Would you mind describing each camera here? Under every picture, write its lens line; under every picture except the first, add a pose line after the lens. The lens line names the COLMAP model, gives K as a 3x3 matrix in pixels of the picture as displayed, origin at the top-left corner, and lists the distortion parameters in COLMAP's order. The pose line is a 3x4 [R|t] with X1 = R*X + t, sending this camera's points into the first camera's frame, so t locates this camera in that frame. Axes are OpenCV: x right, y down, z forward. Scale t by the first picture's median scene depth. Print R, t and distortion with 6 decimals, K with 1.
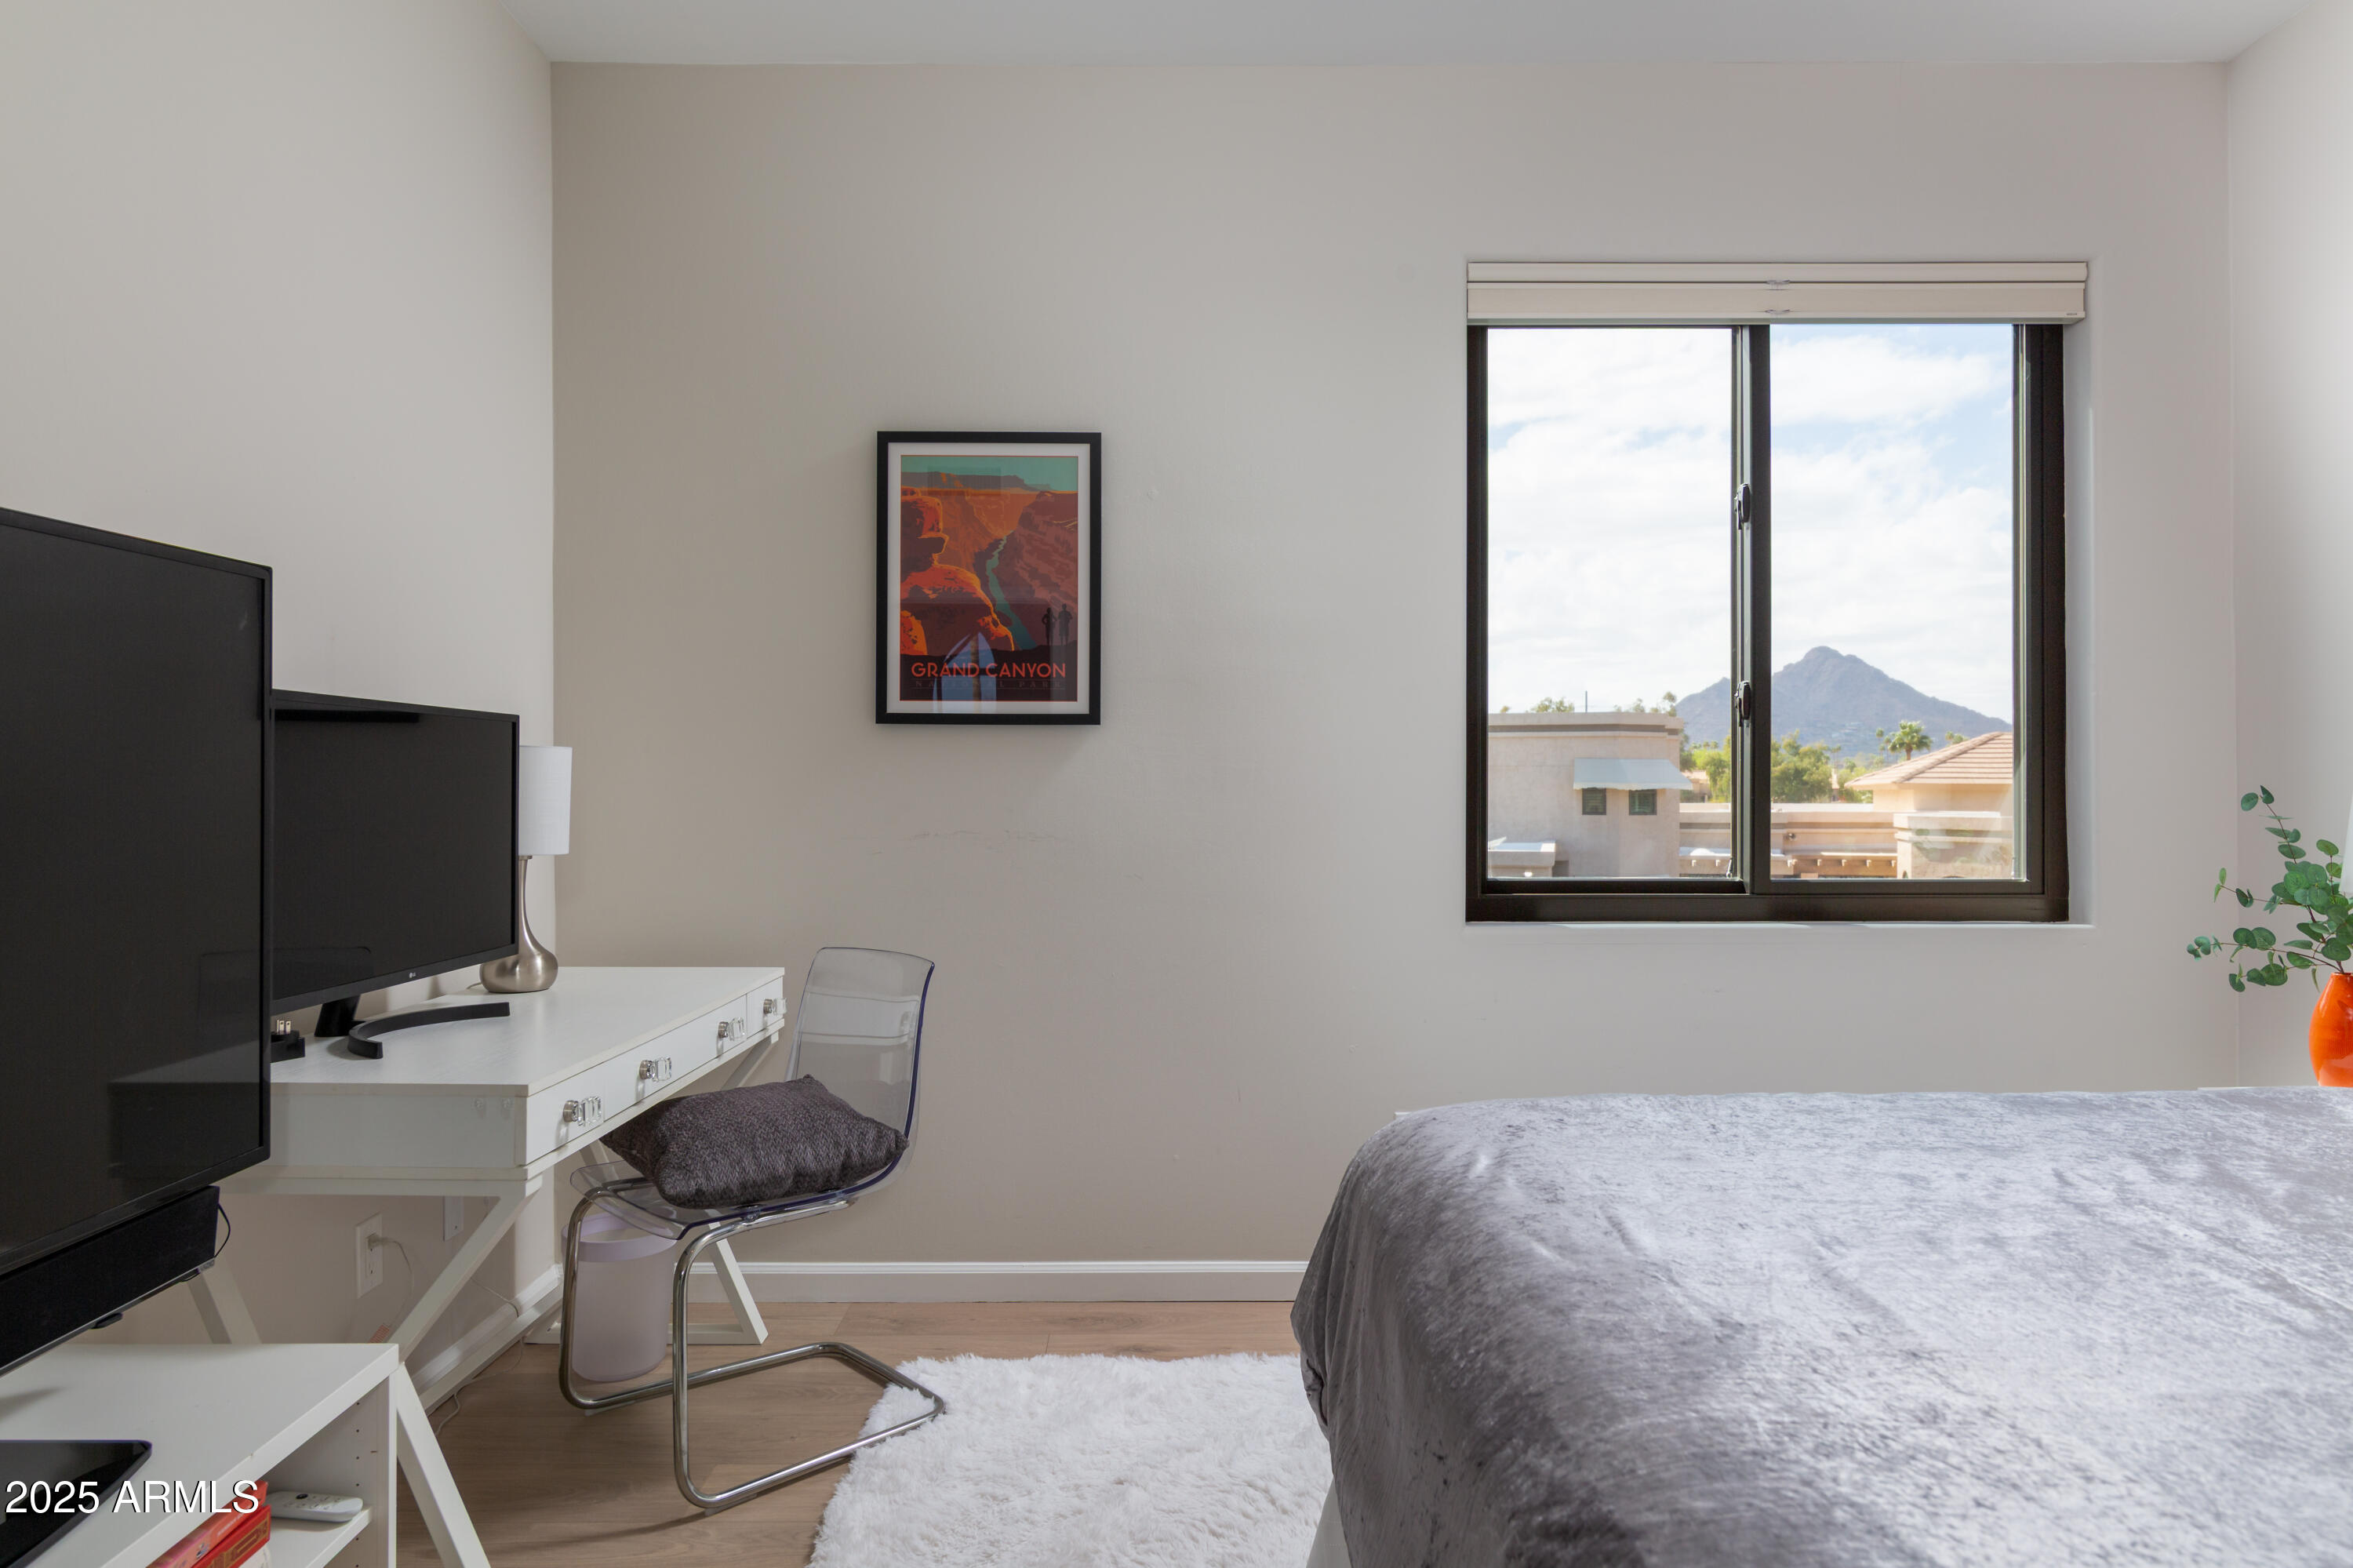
lens RADIAL K [[1486.0, 0, 1173.4], [0, 1486.0, 785.3], [0, 0, 1]] dist [0.003545, -0.001981]
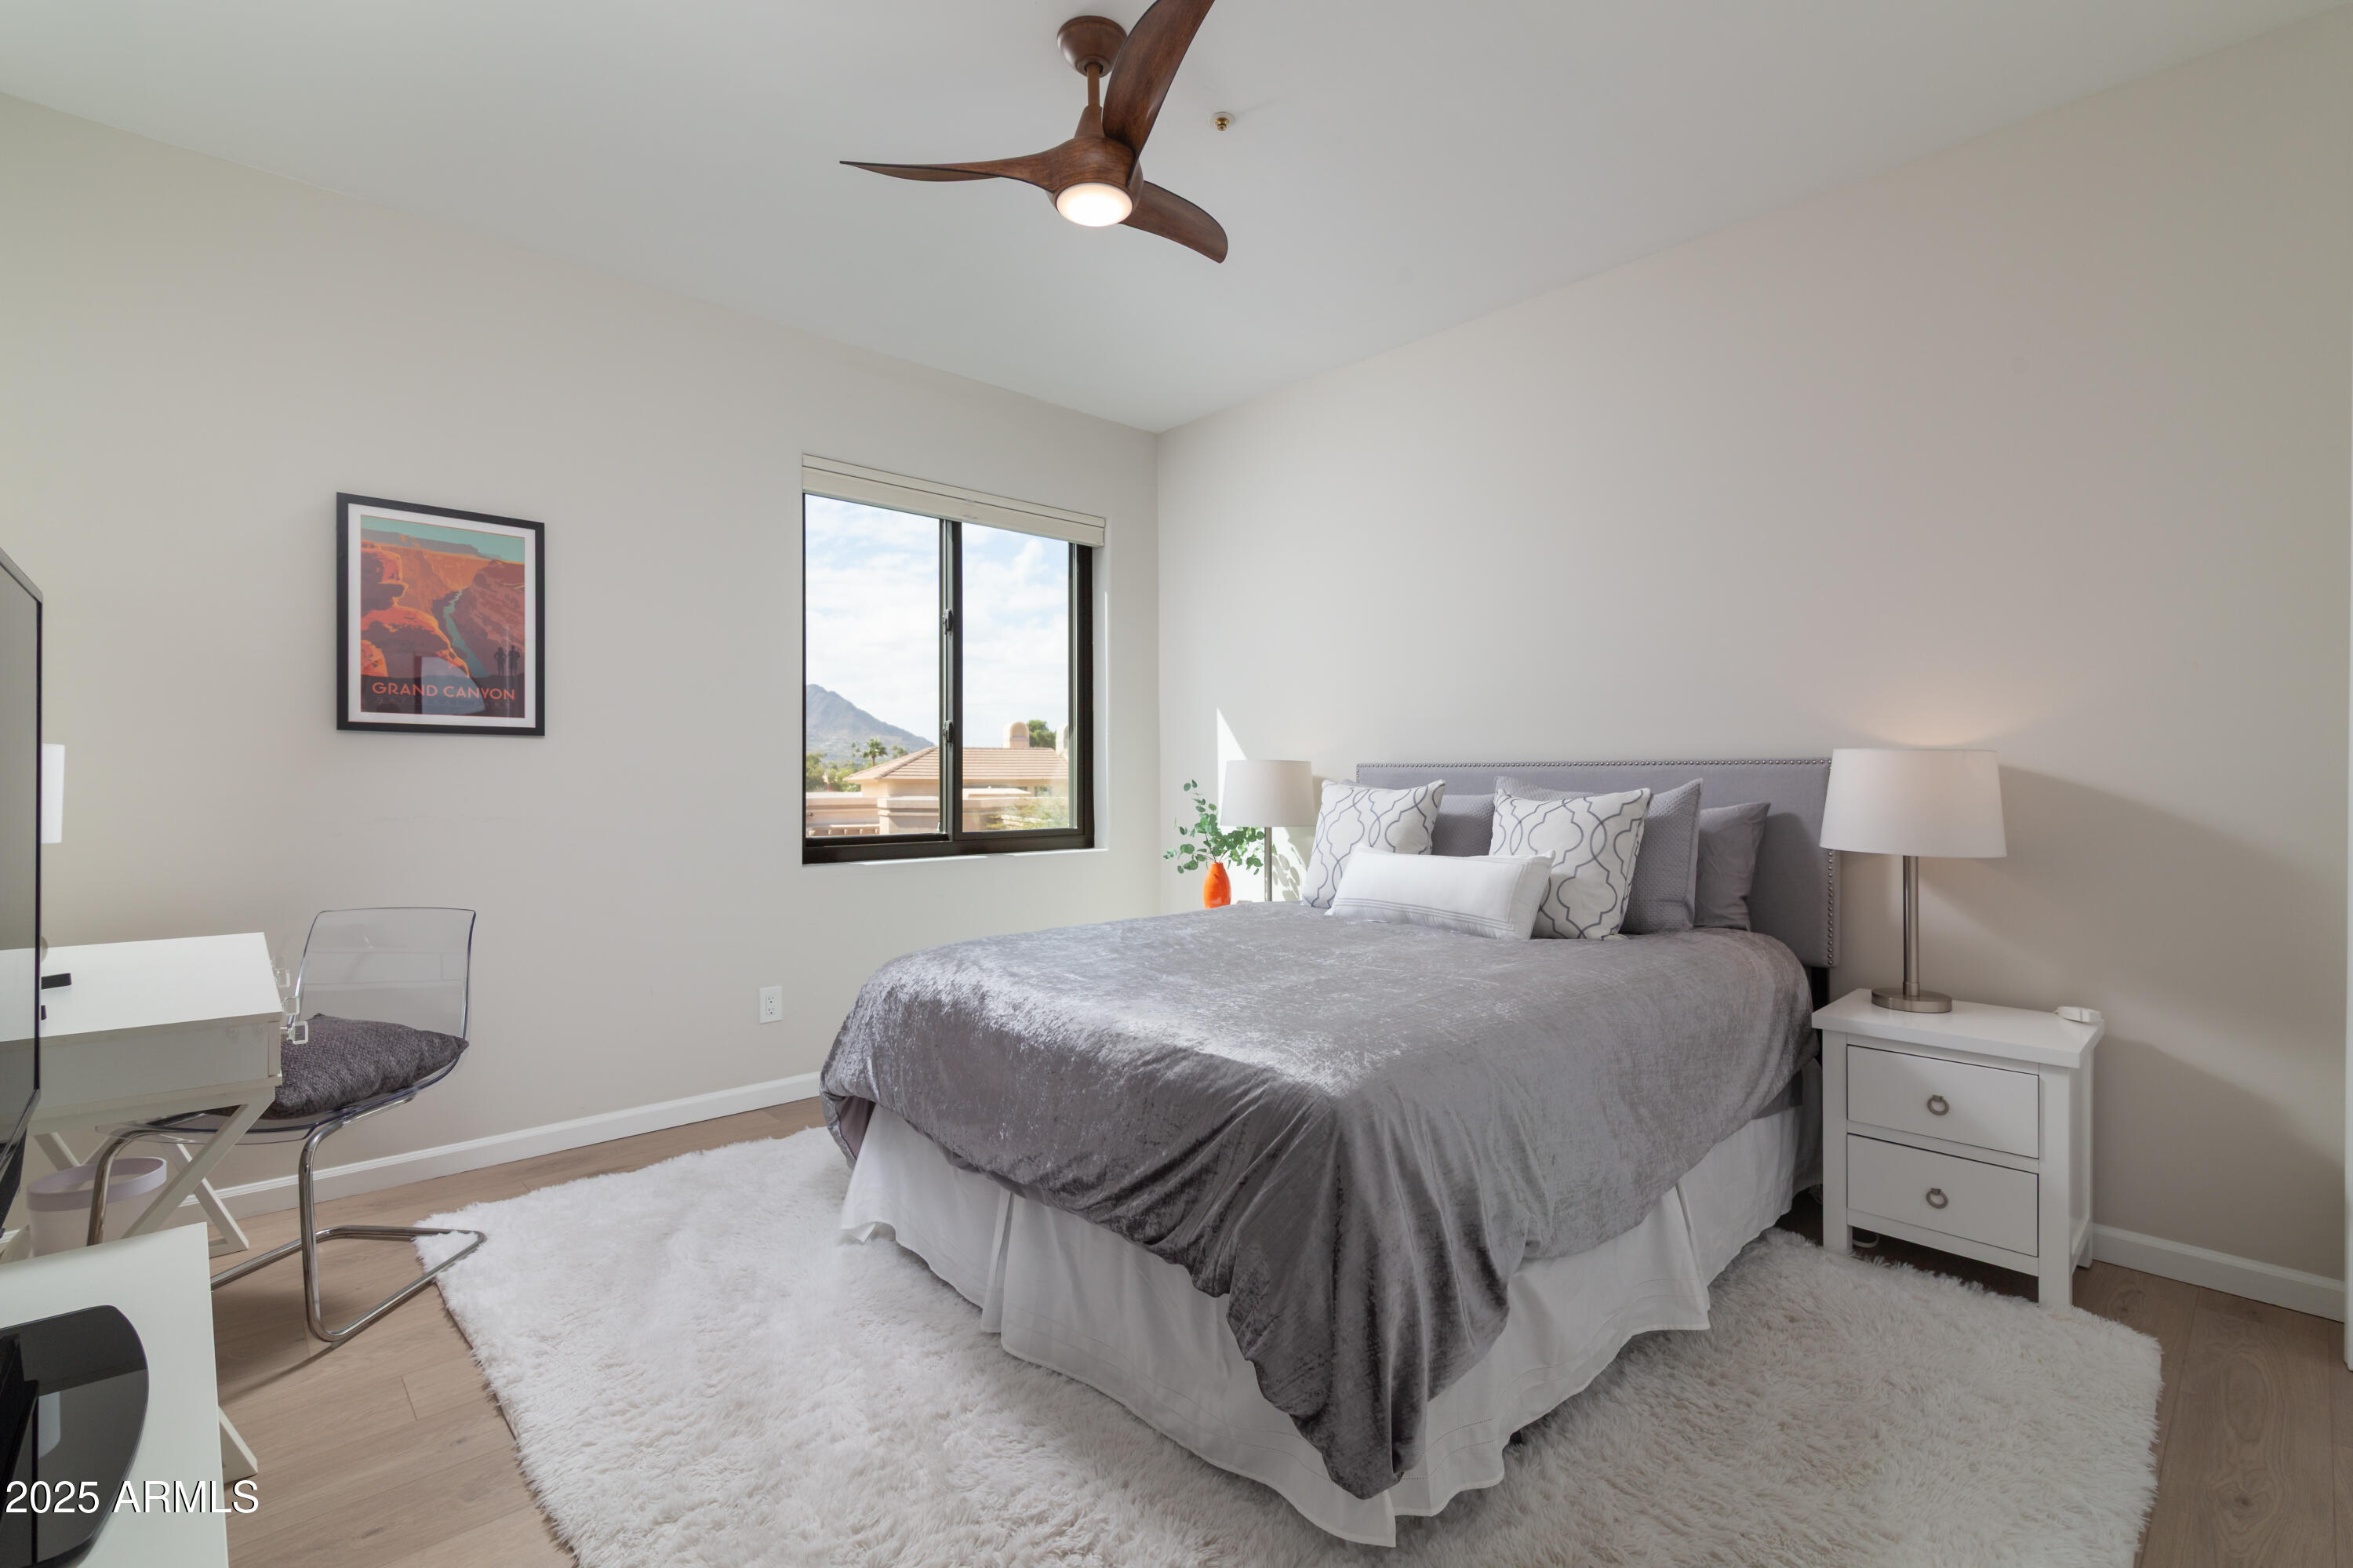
lens RADIAL K [[1066.5, 0, 1176.2], [0, 1066.5, 780.0], [0, 0, 1]] dist [-0.000250, 0.000083]
pose [[0.733835, -0.000404, 0.679327, -0.289758], [0.000291, 1.000000, 0.000280, 0.000202], [-0.679327, -0.000008, 0.733835, -0.121469]]
